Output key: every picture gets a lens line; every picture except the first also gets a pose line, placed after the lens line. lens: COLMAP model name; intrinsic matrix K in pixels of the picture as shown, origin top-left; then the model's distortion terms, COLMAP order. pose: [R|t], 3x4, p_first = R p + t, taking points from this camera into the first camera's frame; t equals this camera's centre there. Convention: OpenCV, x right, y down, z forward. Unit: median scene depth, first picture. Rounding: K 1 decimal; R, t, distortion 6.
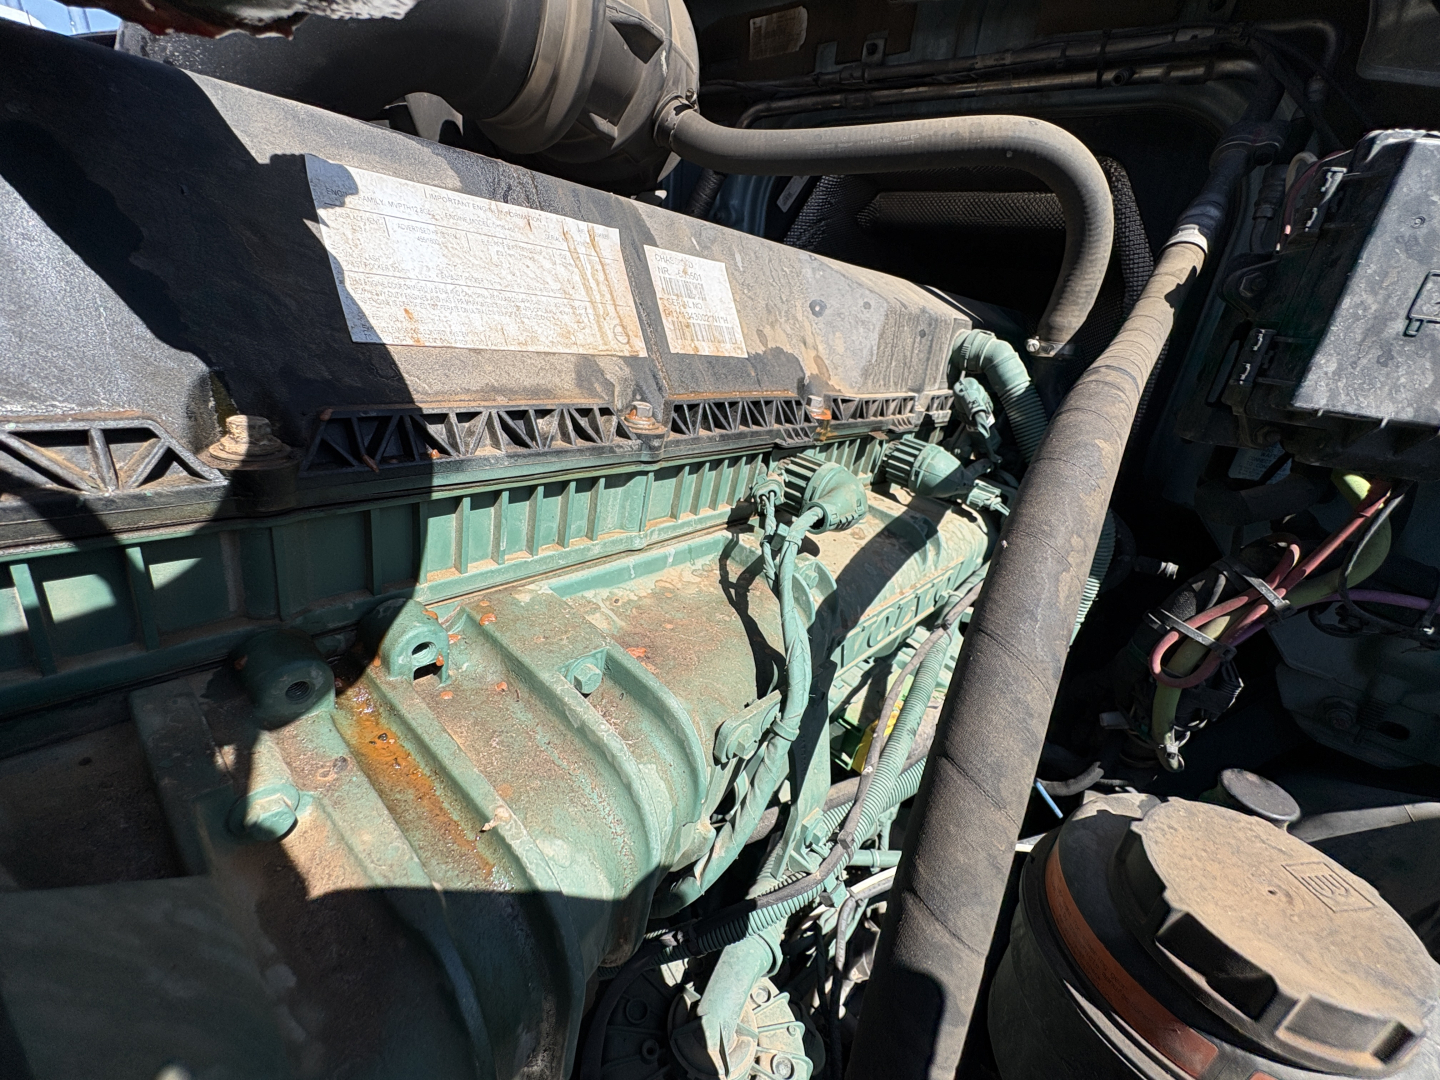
lens RADIAL K [[615.7, 0, 720.0], [0, 615.7, 540.0], [0, 0, 1]] dist [0.002635, 0.000997]
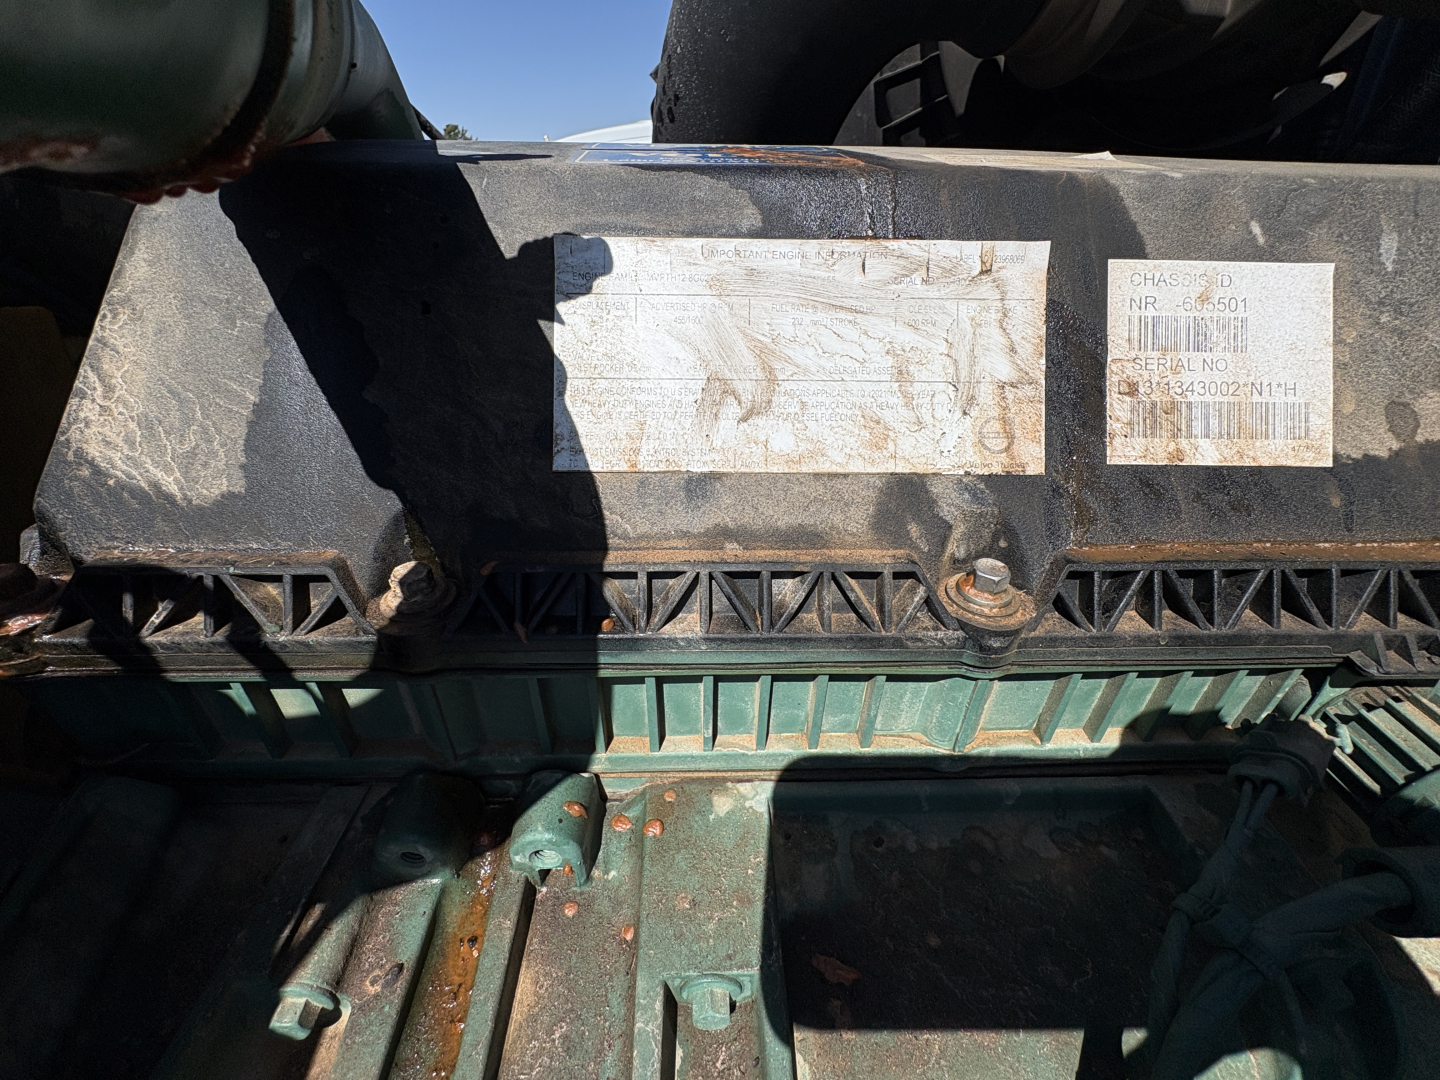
lens RADIAL K [[615.7, 0, 720.0], [0, 615.7, 540.0], [0, 0, 1]] dist [0.002635, 0.000997]
pose [[0.667510, 0.253381, -0.700163, 0.116766], [-0.193817, 0.967032, 0.165180, -0.345590], [0.718934, 0.025444, 0.694613, 0.505395]]
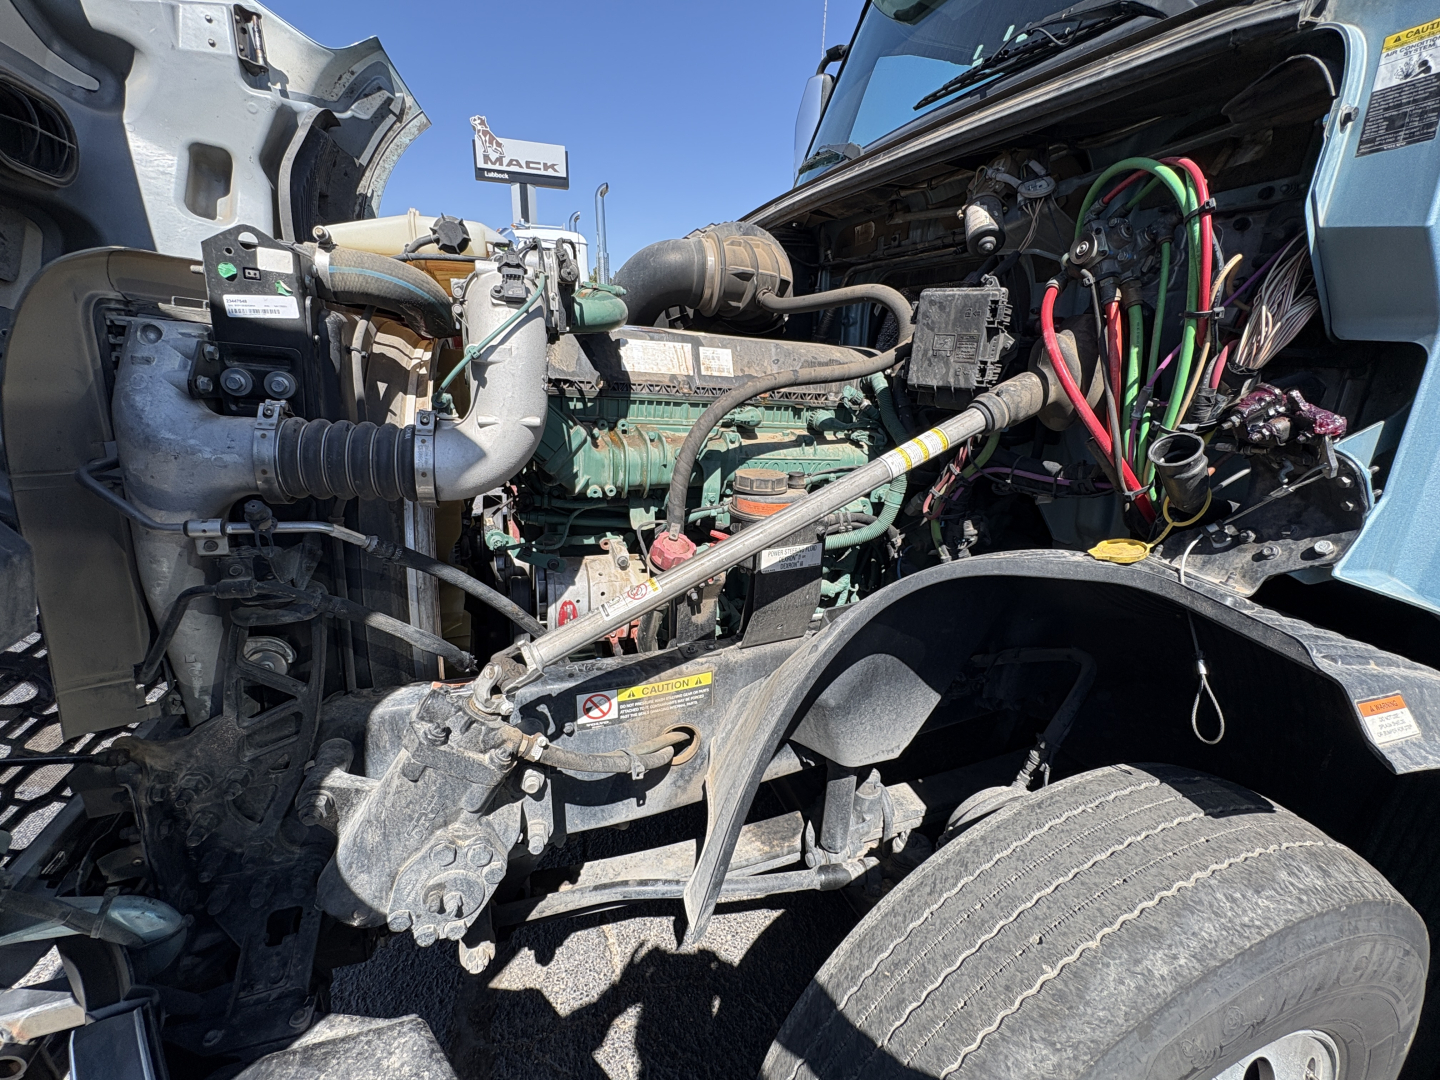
lens RADIAL K [[615.7, 0, 720.0], [0, 615.7, 540.0], [0, 0, 1]] dist [0.002635, 0.000997]
pose [[0.862573, 0.075541, -0.500260, 2.507966], [-0.140251, 0.985741, -0.092977, 1.293852], [0.486103, 0.150362, 0.860869, -2.548975]]
